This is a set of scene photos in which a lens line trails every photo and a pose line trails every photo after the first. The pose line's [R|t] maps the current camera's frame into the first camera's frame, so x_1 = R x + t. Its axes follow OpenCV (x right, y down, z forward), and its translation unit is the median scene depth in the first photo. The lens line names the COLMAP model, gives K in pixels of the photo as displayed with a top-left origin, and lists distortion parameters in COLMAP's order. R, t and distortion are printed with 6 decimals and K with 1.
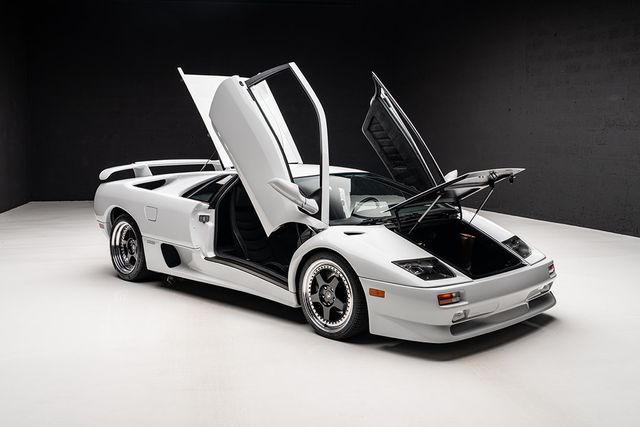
lens RADIAL K [[619.5, 0, 320.0], [0, 619.5, 213.5], [0, 0, 1]] dist [0.001687, 0.002050]
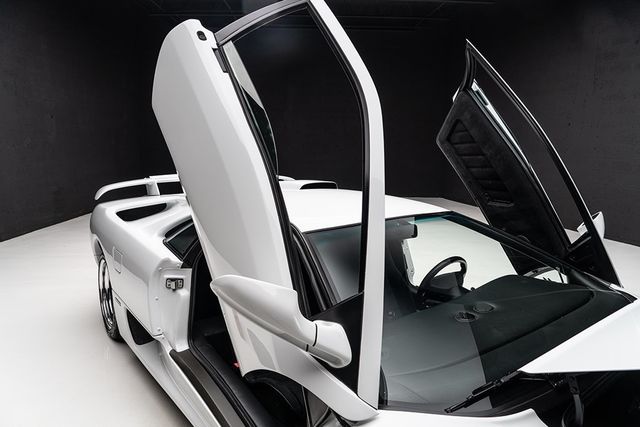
lens RADIAL K [[433.0, 0, 339.5], [0, 433.0, 215.0], [0, 0, 1]] dist [-0.000365, -0.000404]
pose [[0.995566, 0.031725, -0.088554, 0.007794], [-0.028804, 0.999004, 0.034073, -0.071203], [0.089547, -0.031372, 0.995488, 0.548803]]
